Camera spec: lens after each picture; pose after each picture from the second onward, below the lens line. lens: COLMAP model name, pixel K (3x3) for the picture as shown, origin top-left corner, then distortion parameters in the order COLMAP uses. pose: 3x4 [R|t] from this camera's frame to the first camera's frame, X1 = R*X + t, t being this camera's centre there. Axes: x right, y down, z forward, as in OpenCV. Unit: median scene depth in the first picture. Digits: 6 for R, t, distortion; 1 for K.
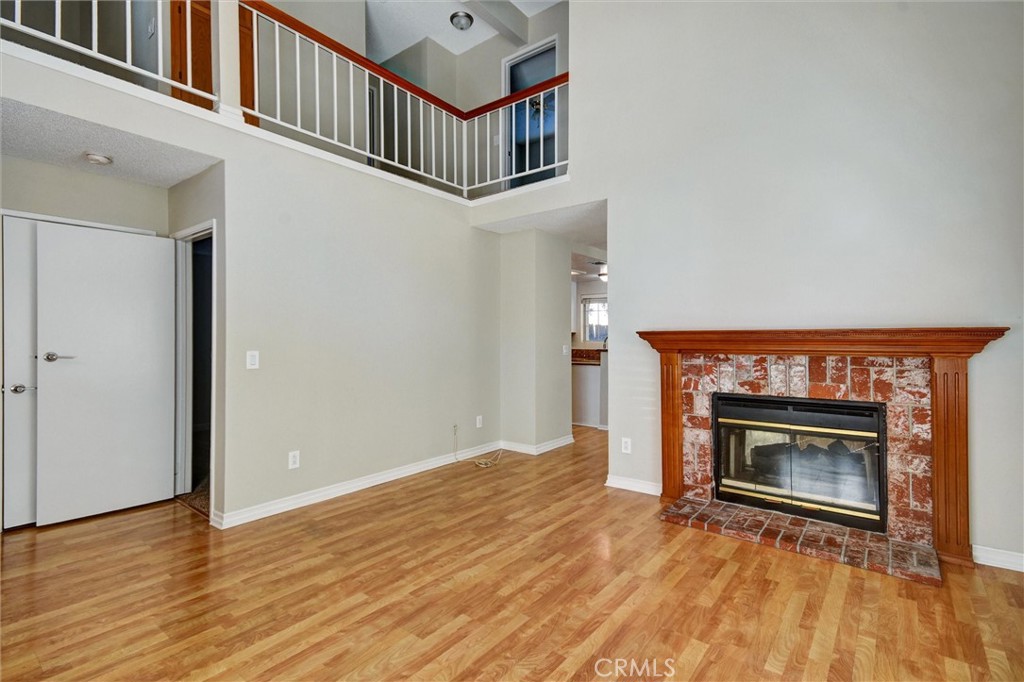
lens RADIAL K [[486.2, 0, 513.4], [0, 486.2, 340.9], [0, 0, 1]] dist [0.025629, -0.000057]
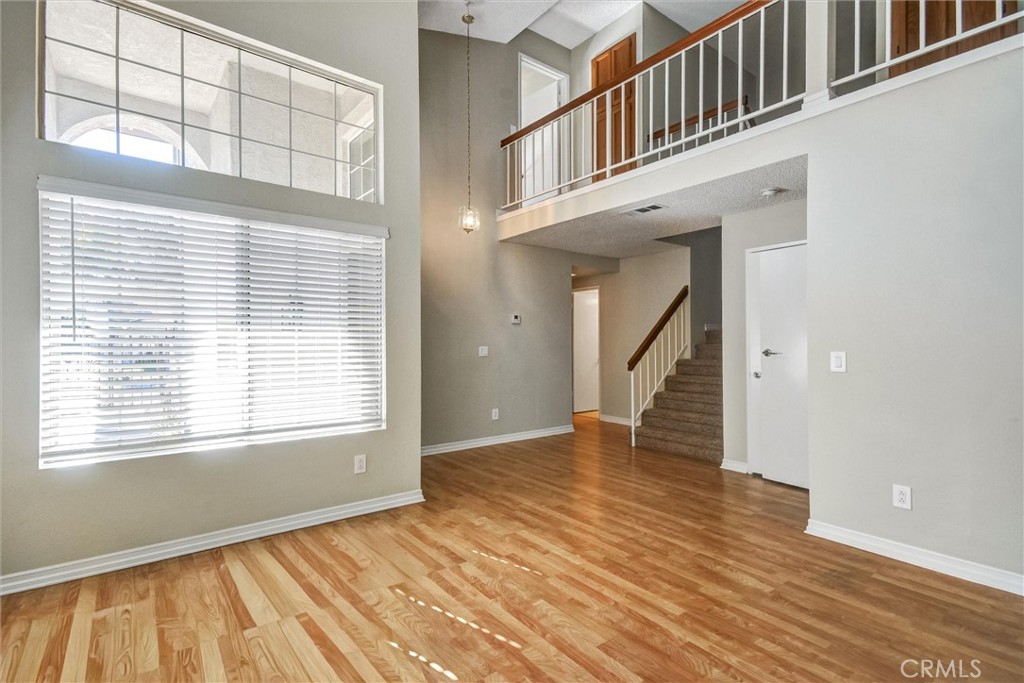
lens RADIAL K [[486.2, 0, 505.3], [0, 486.2, 335.6], [0, 0, 1]] dist [0.025629, -0.000057]
pose [[-0.263711, -0.004735, -0.964590, 0.534617], [0.006946, 0.999953, -0.006808, -0.006579], [0.964577, -0.008495, -0.263666, 0.713327]]
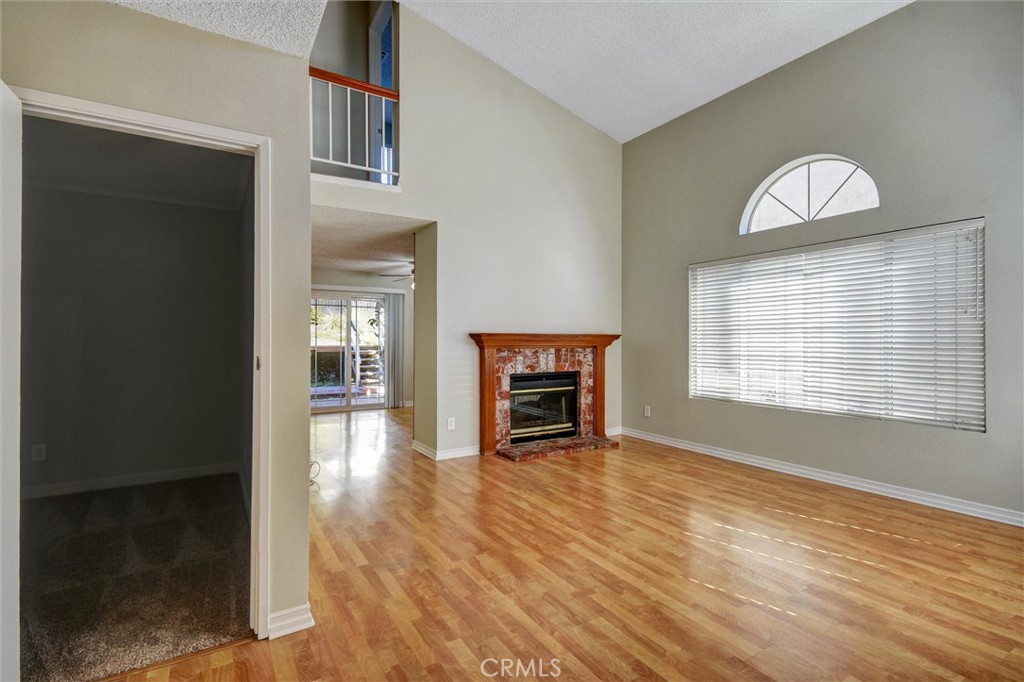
lens RADIAL K [[486.2, 0, 522.1], [0, 486.2, 340.9], [0, 0, 1]] dist [0.025629, -0.000057]
pose [[0.330925, -0.000275, 0.943657, -1.165288], [-0.000162, 1.000000, 0.000348, 0.001762], [-0.943657, -0.000268, 0.330925, 0.540572]]
